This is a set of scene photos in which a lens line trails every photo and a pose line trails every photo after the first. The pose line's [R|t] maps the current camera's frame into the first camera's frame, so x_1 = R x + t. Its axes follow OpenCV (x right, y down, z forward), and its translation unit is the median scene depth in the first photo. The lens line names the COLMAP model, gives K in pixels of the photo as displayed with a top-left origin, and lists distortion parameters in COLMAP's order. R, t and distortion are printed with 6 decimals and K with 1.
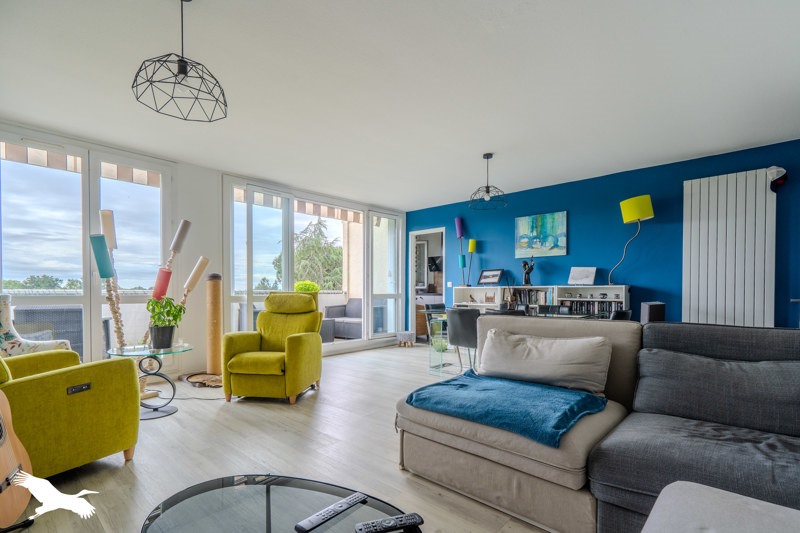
lens RADIAL K [[382.1, 0, 405.6], [0, 382.1, 296.0], [0, 0, 1]] dist [0.001179, -0.000027]
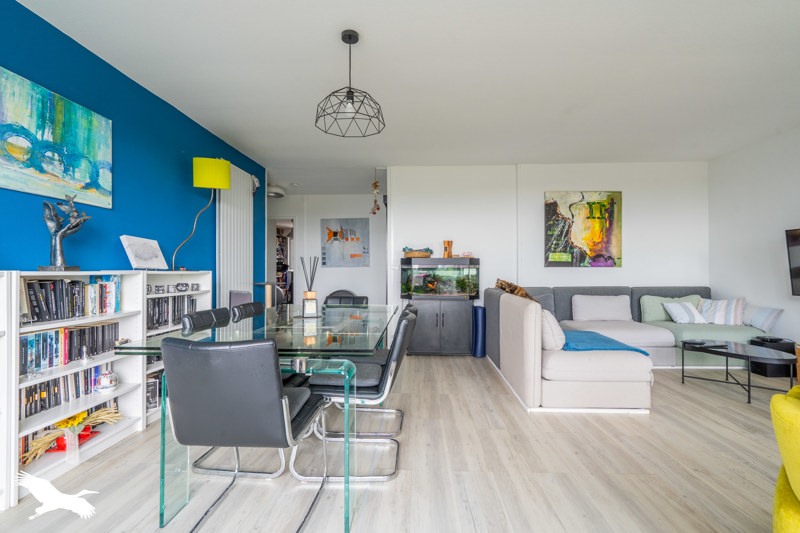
lens RADIAL K [[382.1, 0, 399.6], [0, 382.1, 267.6], [0, 0, 1]] dist [0.001179, -0.000027]
pose [[-0.639280, 0.005935, 0.768951, -0.194046], [0.009425, 0.999956, 0.000118, -0.027540], [-0.768917, 0.007322, -0.639307, 1.009818]]
